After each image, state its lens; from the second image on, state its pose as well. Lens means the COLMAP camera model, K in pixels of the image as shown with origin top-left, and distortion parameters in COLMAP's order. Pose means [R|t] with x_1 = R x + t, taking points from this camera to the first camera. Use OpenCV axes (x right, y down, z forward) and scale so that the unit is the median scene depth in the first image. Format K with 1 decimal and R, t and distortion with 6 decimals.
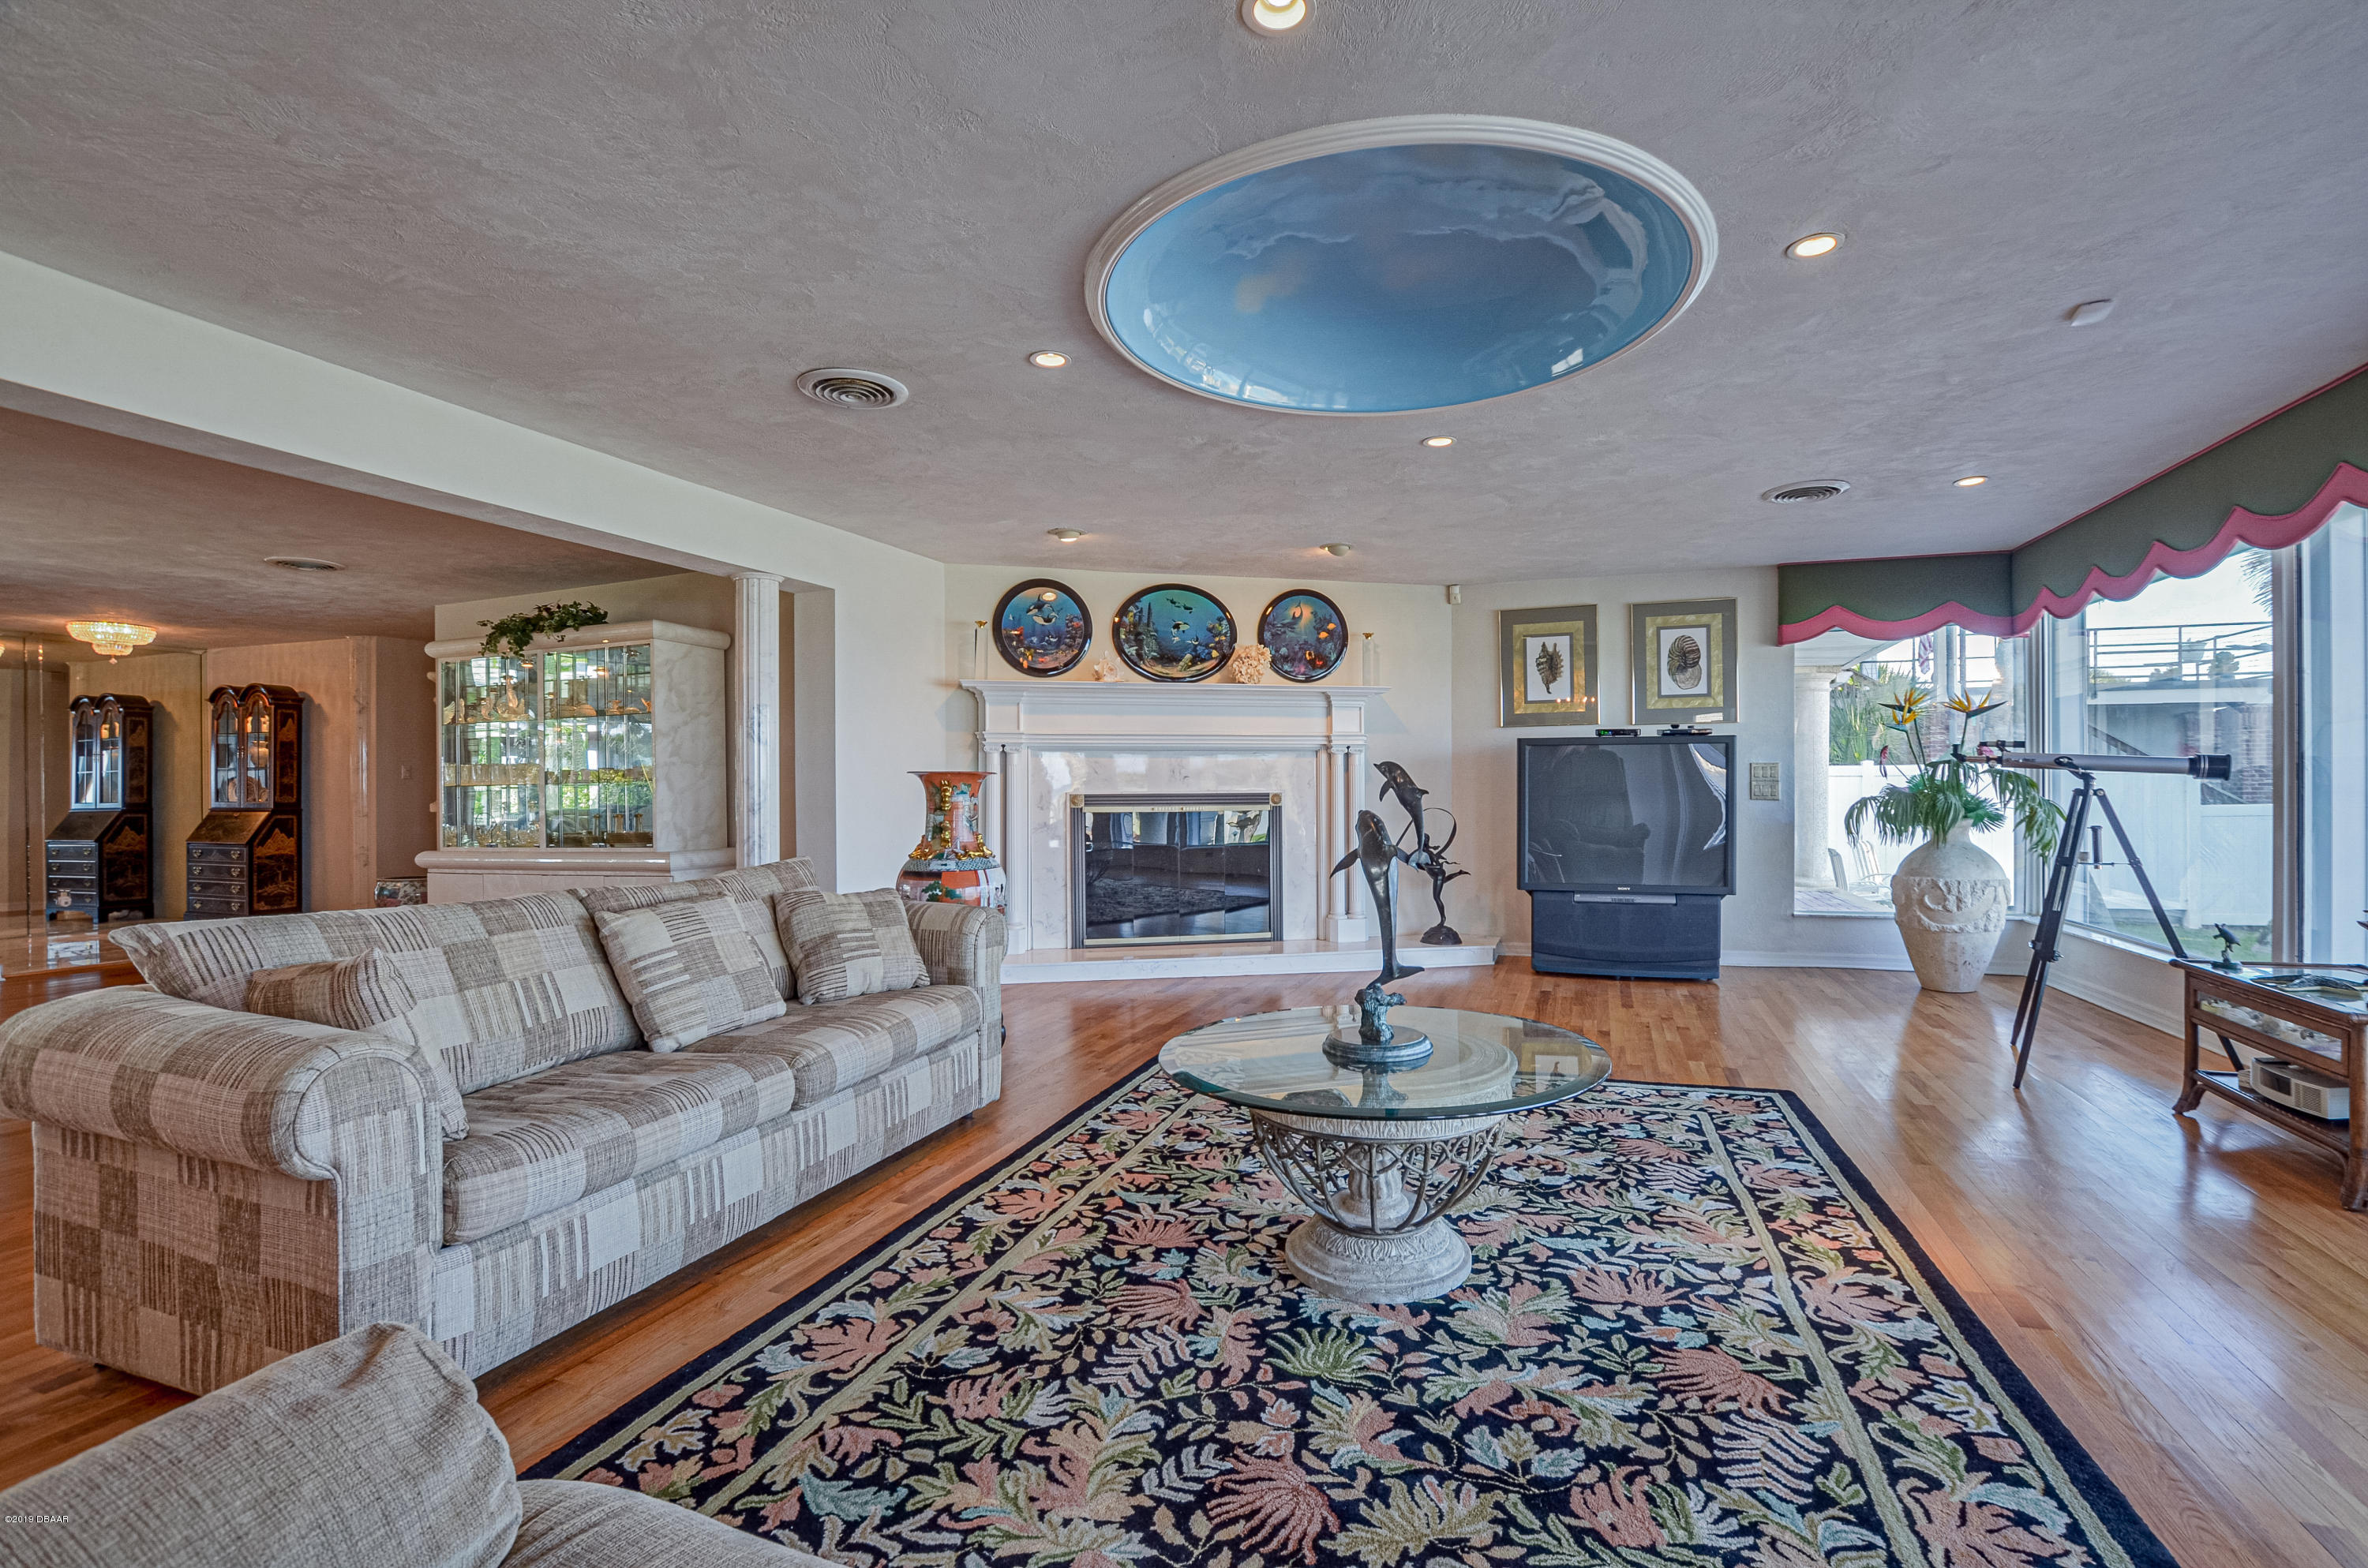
lens RADIAL K [[1041.7, 0, 1217.4], [0, 1041.7, 788.0], [0, 0, 1]] dist [-0.033528, 0.004586]
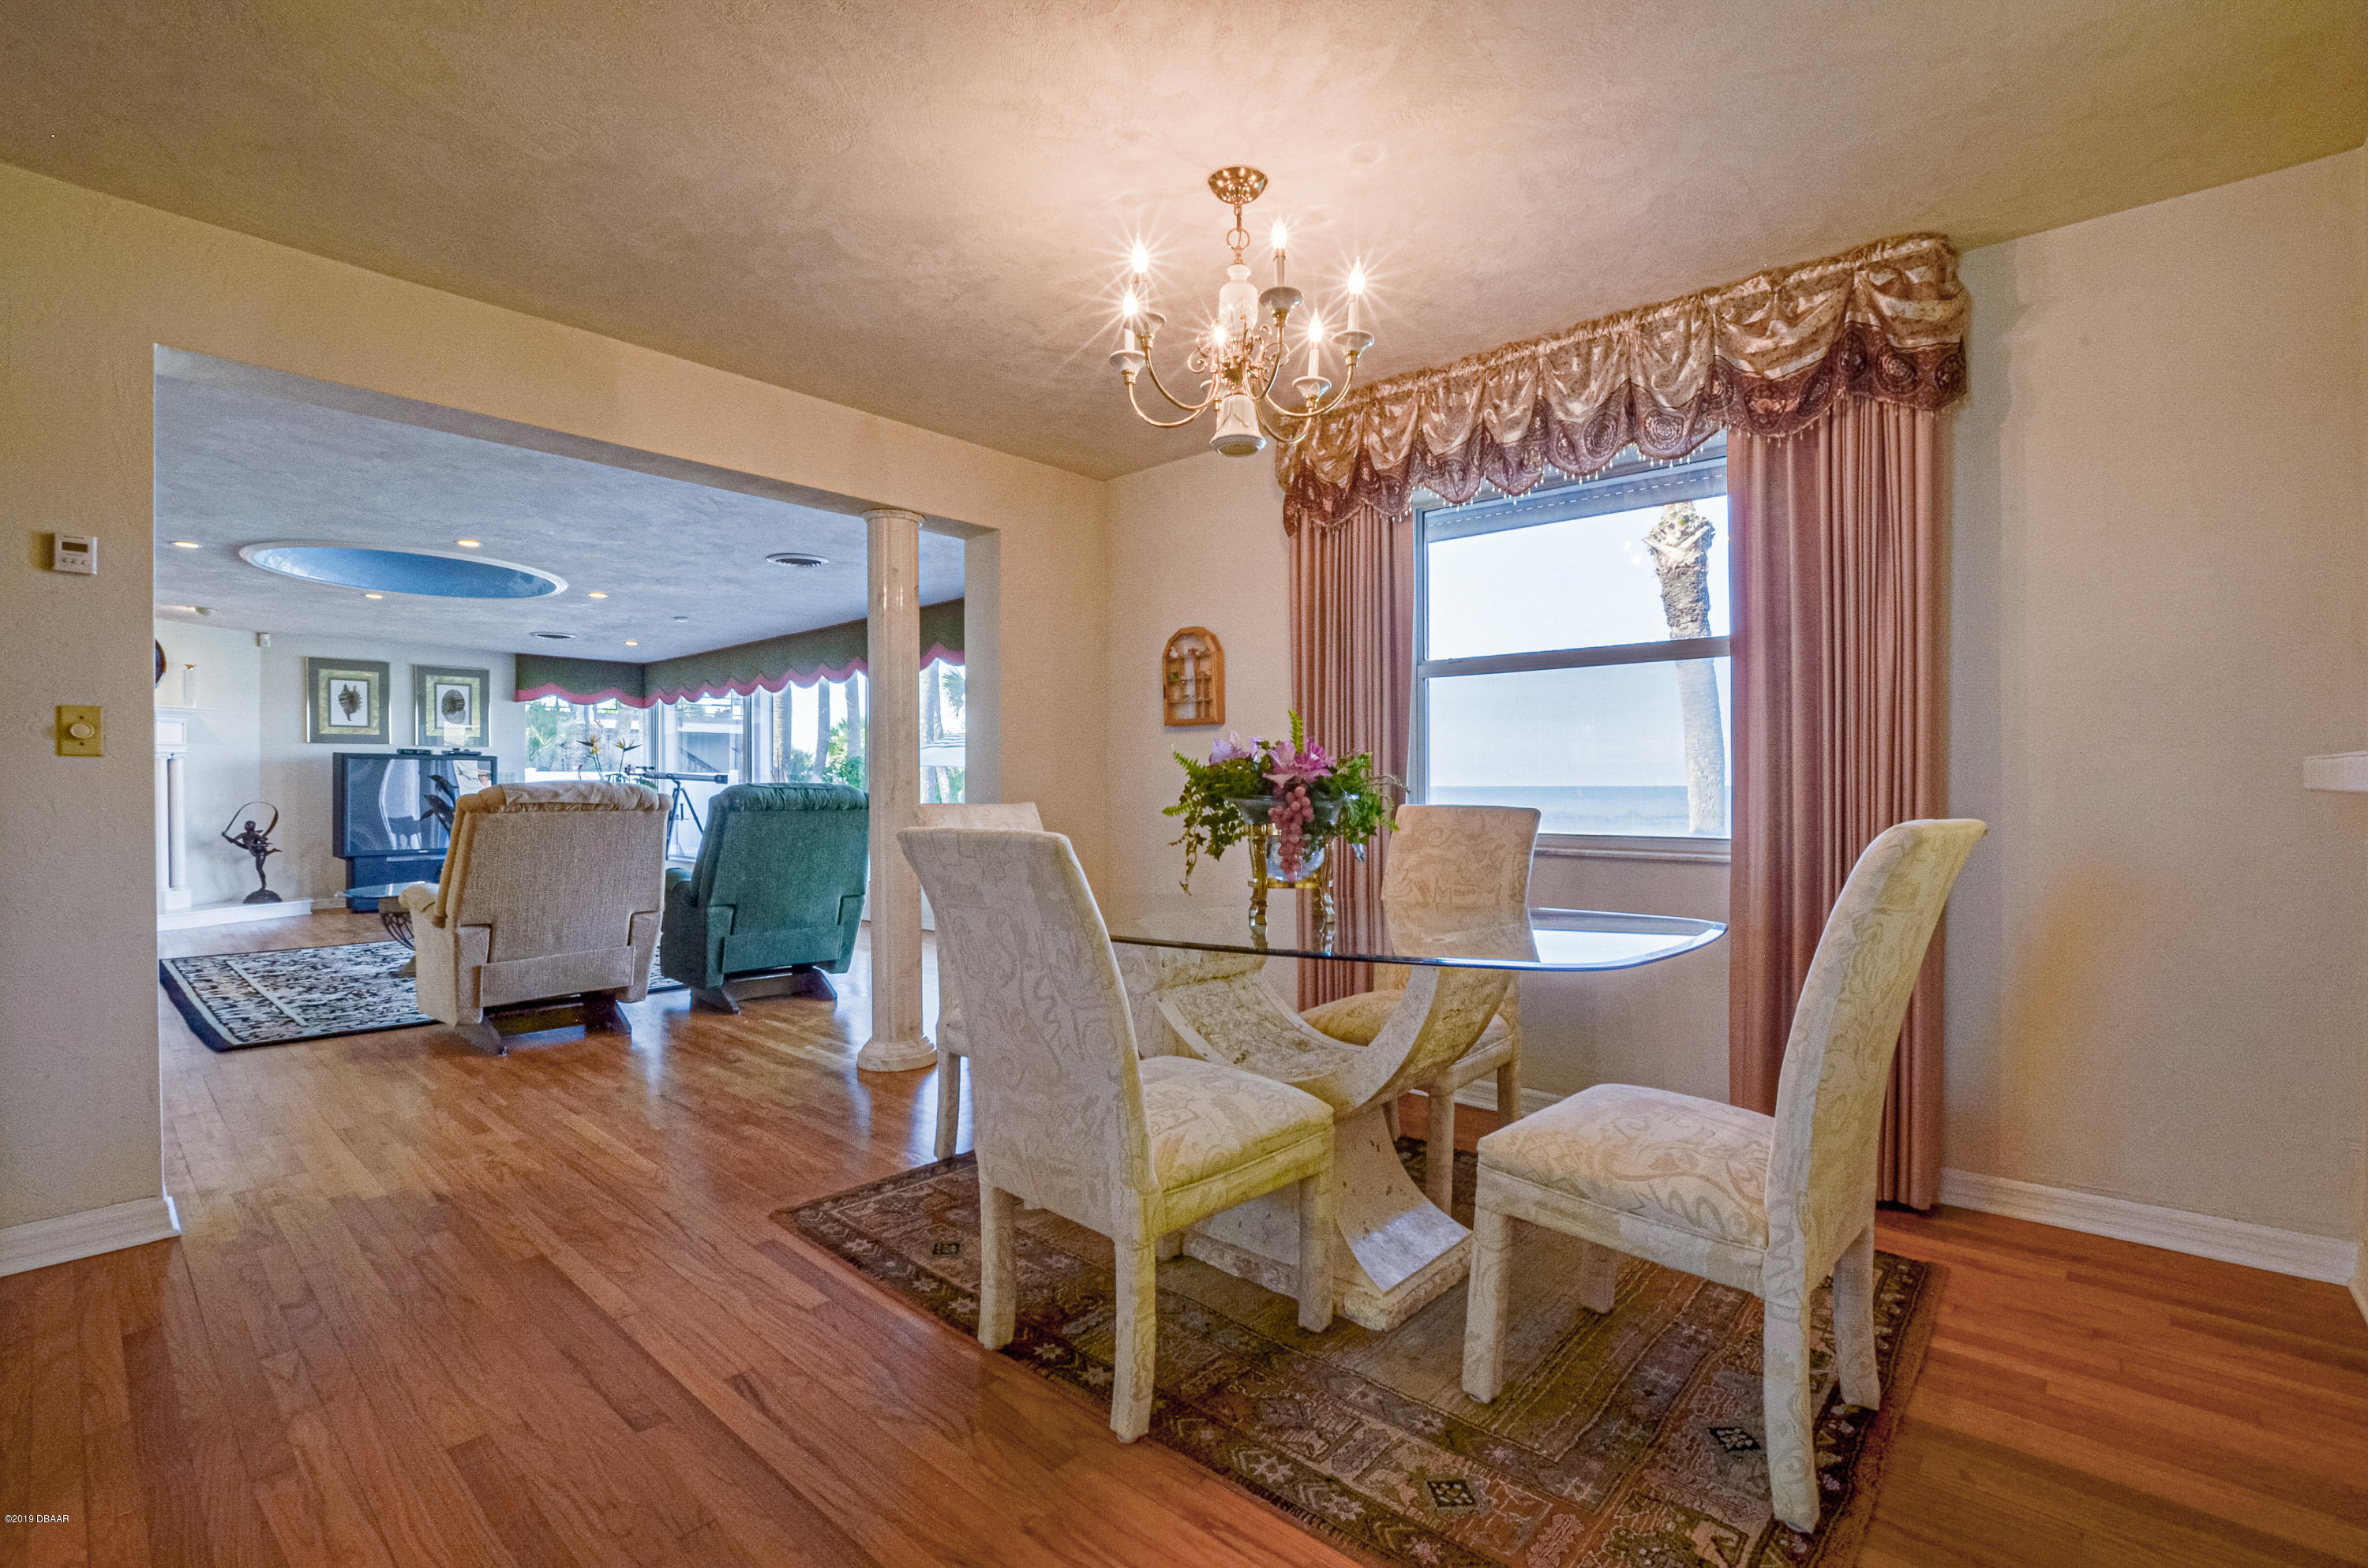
lens RADIAL K [[1065.8, 0, 1217.4], [0, 1065.8, 790.0], [0, 0, 1]] dist [-0.039119, 0.009515]
pose [[0.378619, 0.001647, 0.925551, -1.267507], [-0.000650, 0.999999, -0.001513, 0.010321], [-0.925552, -0.000029, 0.378619, -1.462466]]
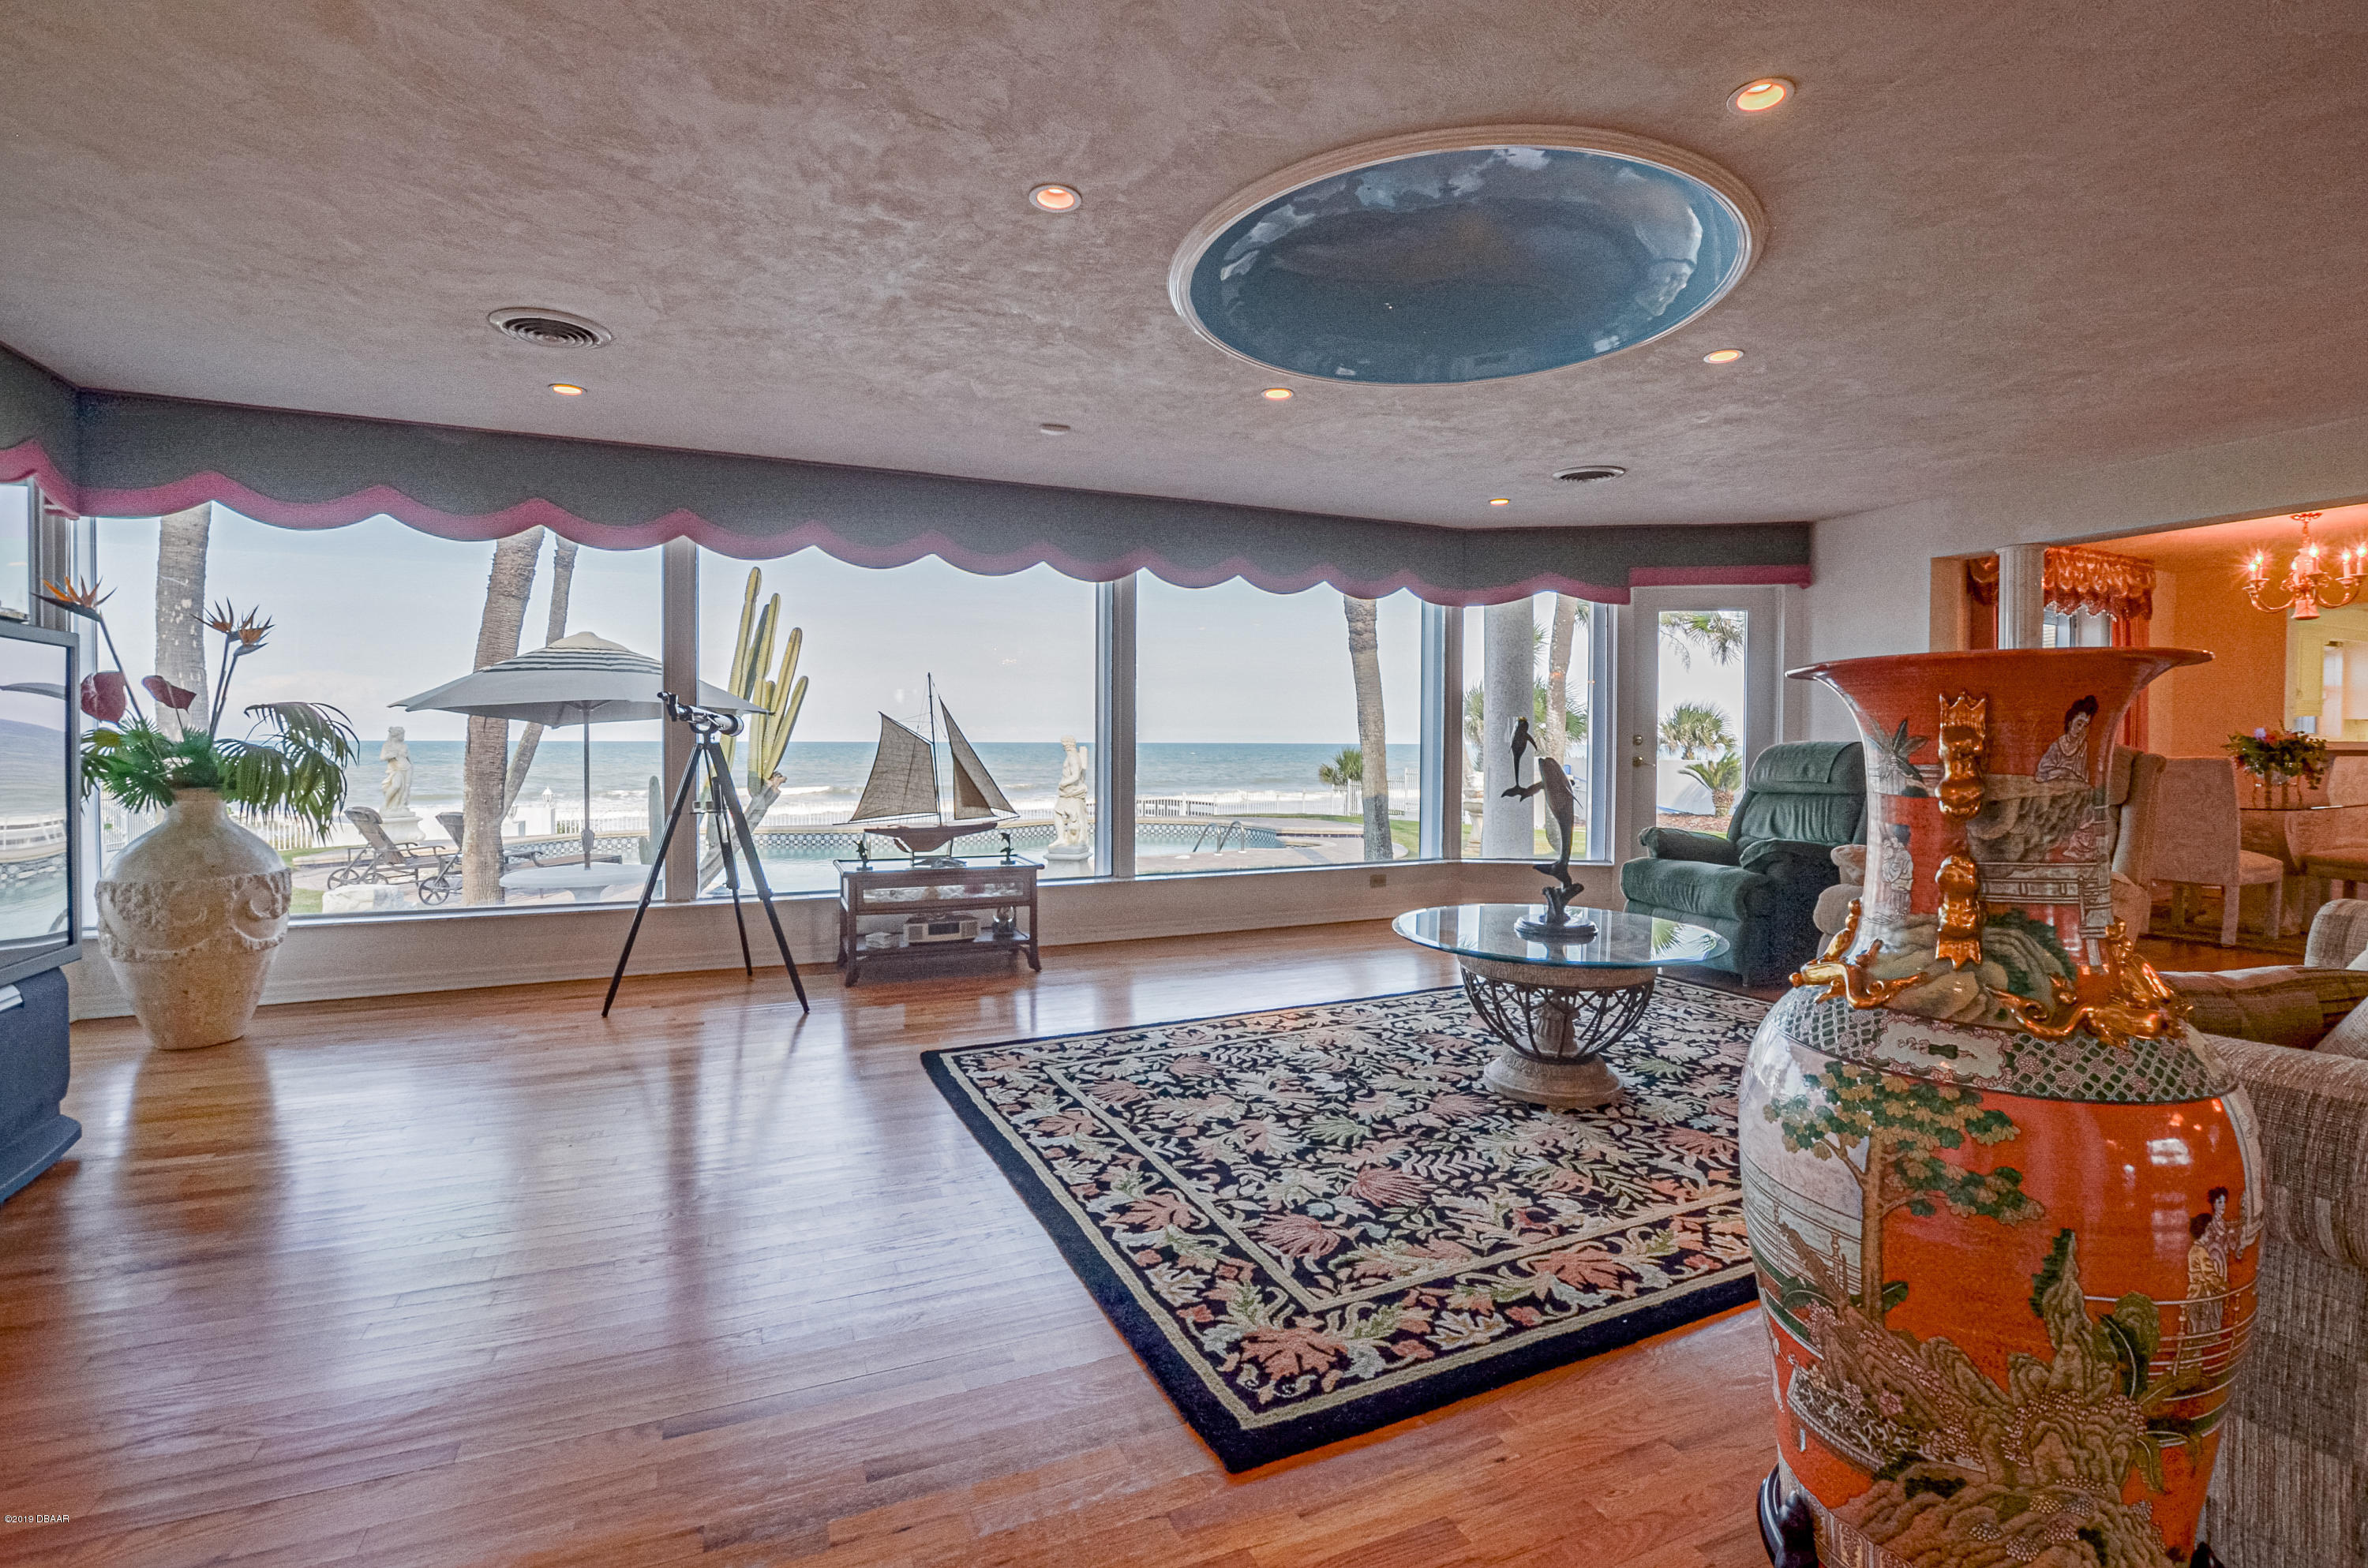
lens RADIAL K [[1077.1, 0, 1207.0], [0, 1077.1, 751.4], [0, 0, 1]] dist [-0.039679, 0.014852]
pose [[-0.693285, -0.001587, 0.720661, -0.453357], [0.000098, 0.999997, 0.002297, 0.010240], [-0.720663, 0.001663, -0.693284, 1.913158]]
